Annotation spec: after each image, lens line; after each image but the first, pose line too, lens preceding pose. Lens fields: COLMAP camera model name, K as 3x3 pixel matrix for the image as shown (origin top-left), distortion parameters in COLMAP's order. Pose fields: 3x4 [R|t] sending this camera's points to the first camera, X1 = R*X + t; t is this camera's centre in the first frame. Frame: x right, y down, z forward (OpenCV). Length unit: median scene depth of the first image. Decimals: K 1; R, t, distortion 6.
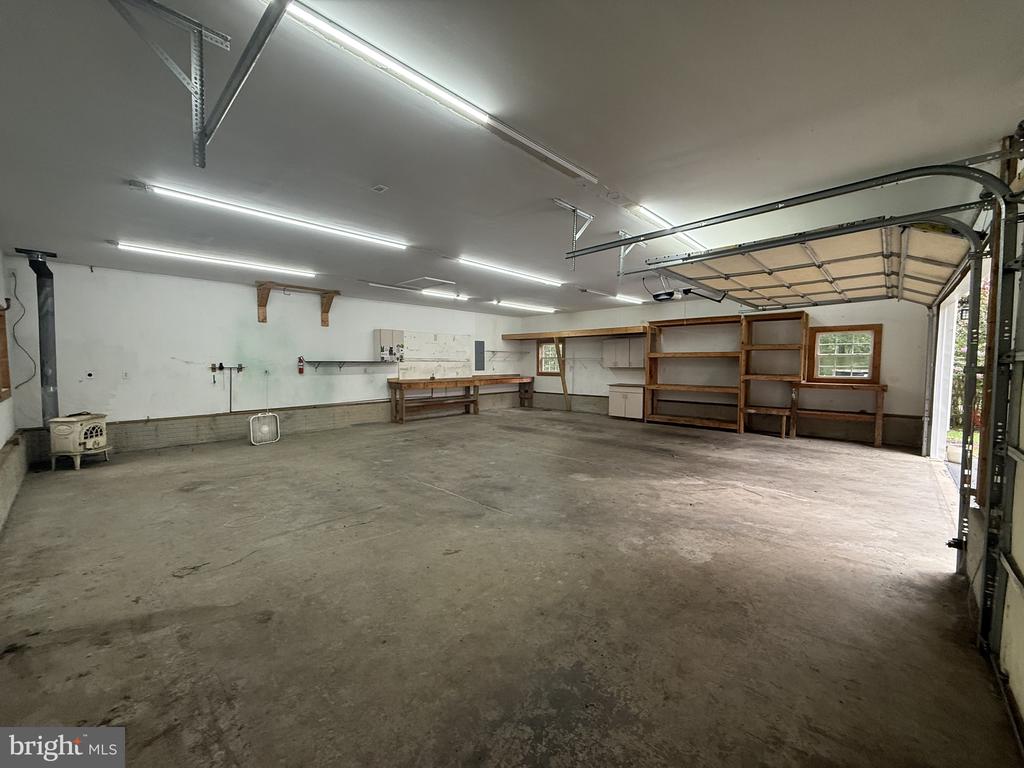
lens RADIAL K [[407.7, 0, 509.0], [0, 407.7, 384.9], [0, 0, 1]] dist [-0.001035, -0.000082]
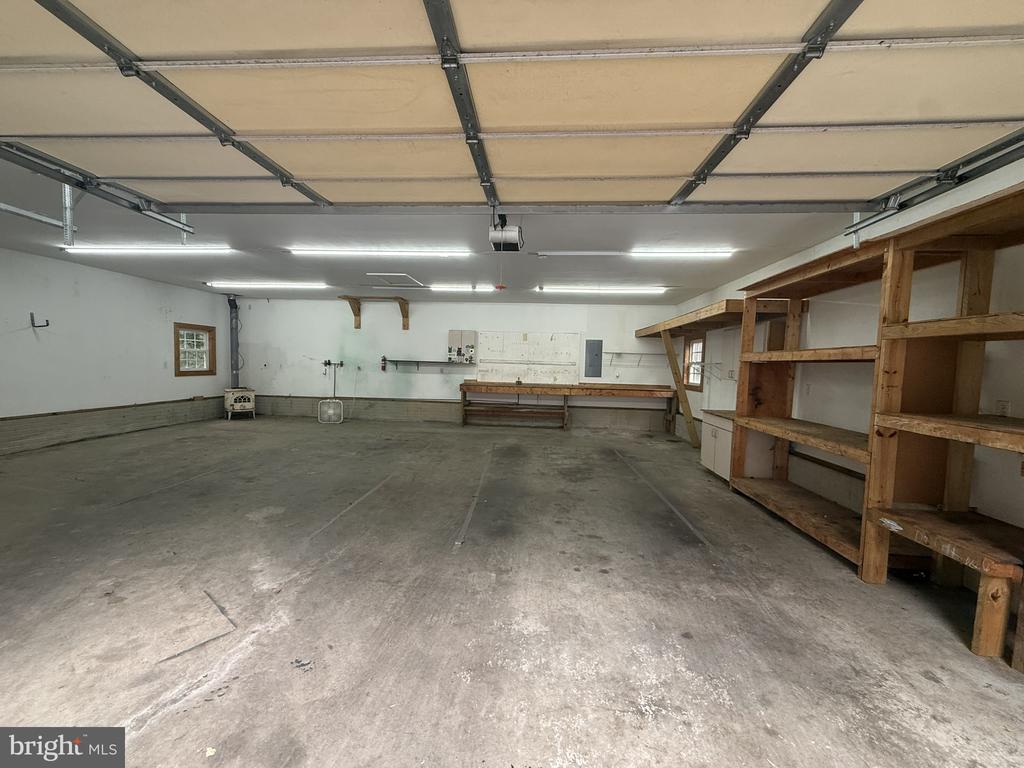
lens RADIAL K [[407.7, 0, 509.0], [0, 407.7, 384.9], [0, 0, 1]] dist [-0.001035, -0.000082]
pose [[0.630128, 0.057178, -0.774384, 0.634403], [-0.070826, 0.997360, 0.016010, -0.030798], [0.773255, 0.044759, 0.632514, 0.536341]]
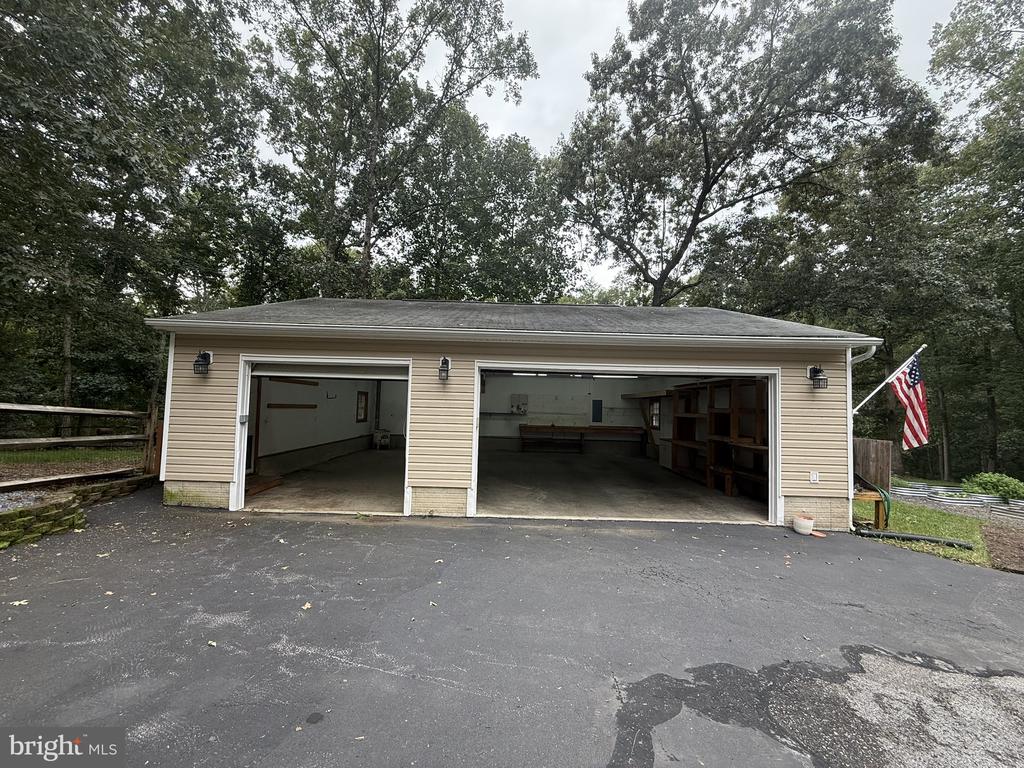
lens RADIAL K [[407.7, 0, 509.0], [0, 407.7, 384.9], [0, 0, 1]] dist [-0.001035, -0.000082]
pose [[0.684583, -0.021677, -0.728613, 1.007654], [-0.067249, 0.993417, -0.092740, -0.019359], [0.725826, 0.112487, 0.678618, -0.172478]]
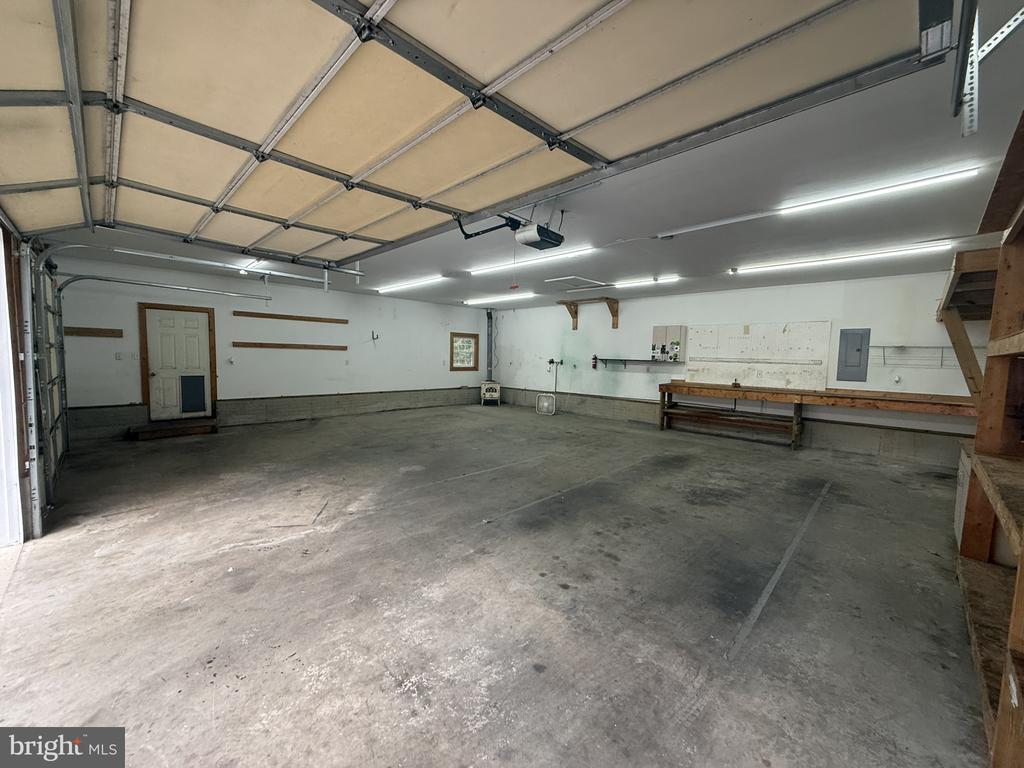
lens RADIAL K [[407.7, 0, 509.0], [0, 407.7, 384.9], [0, 0, 1]] dist [-0.001035, -0.000082]
pose [[-0.034198, 0.071093, -0.996883, 0.734334], [-0.079798, 0.994088, 0.073631, -0.049058], [0.996224, 0.082068, -0.028323, 0.780986]]
